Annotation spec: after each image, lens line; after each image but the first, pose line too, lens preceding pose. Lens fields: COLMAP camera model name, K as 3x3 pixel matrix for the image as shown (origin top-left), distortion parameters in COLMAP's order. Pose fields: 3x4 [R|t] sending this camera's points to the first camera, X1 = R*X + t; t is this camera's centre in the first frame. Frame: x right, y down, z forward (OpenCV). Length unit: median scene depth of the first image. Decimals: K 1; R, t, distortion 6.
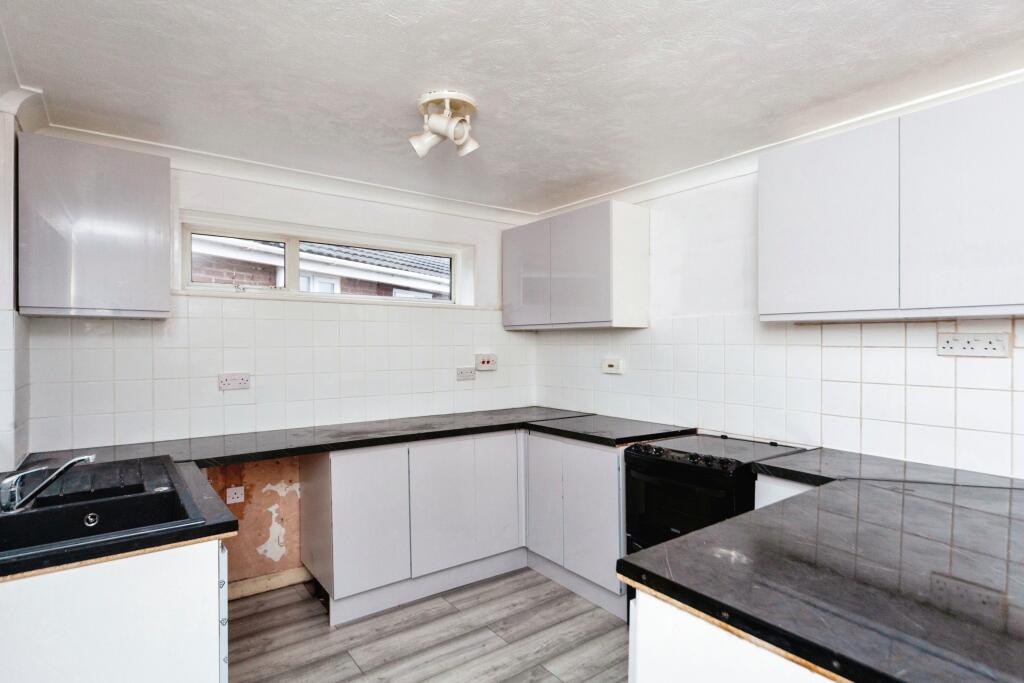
lens RADIAL K [[509.9, 0, 512.0], [0, 509.9, 341.5], [0, 0, 1]] dist [0.004245, 0.000415]
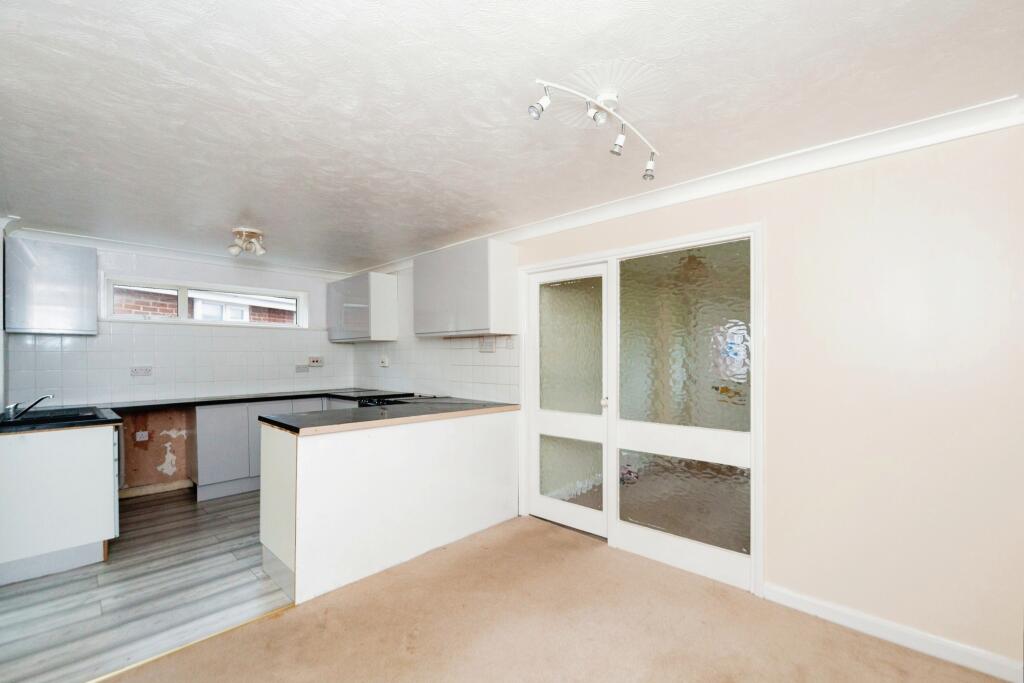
lens RADIAL K [[424.6, 0, 515.6], [0, 424.6, 353.5], [0, 0, 1]] dist [0.000899, 0.000251]
pose [[0.987191, -0.003633, 0.159504, 0.475983], [0.004514, 0.999977, -0.005160, 0.031574], [-0.159482, 0.005814, 0.987184, -0.622973]]
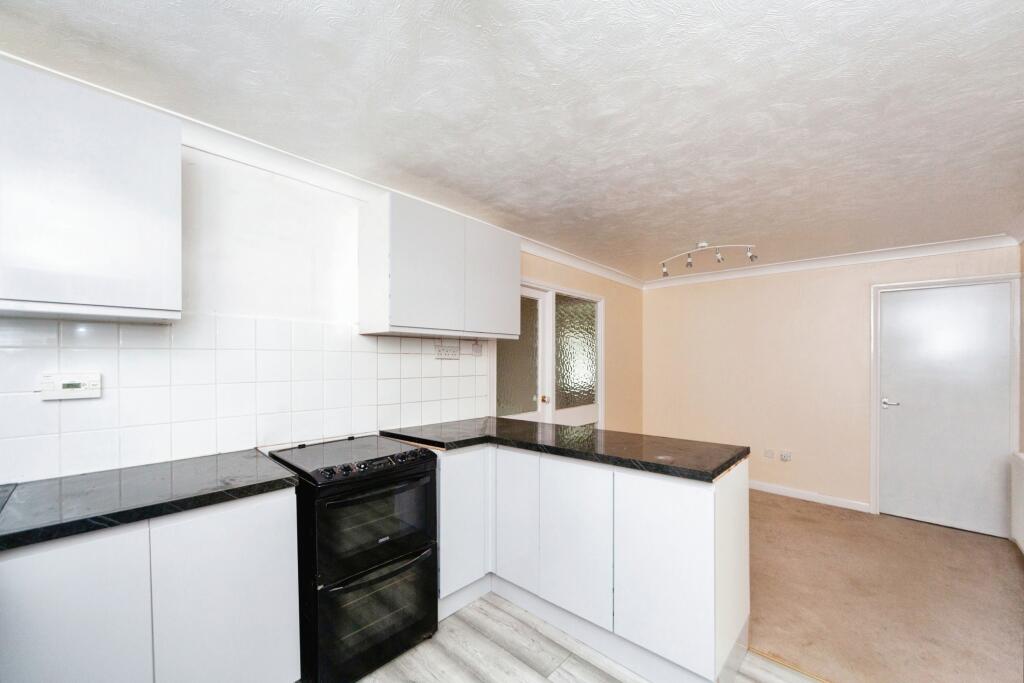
lens RADIAL K [[407.6, 0, 512.0], [0, 407.6, 366.6], [0, 0, 1]] dist [0.000154, 0.000038]
pose [[-0.171339, -0.010350, 0.985158, -0.384424], [0.005644, 0.999918, 0.011487, 0.027282], [-0.985196, 0.007528, -0.171267, 0.677372]]
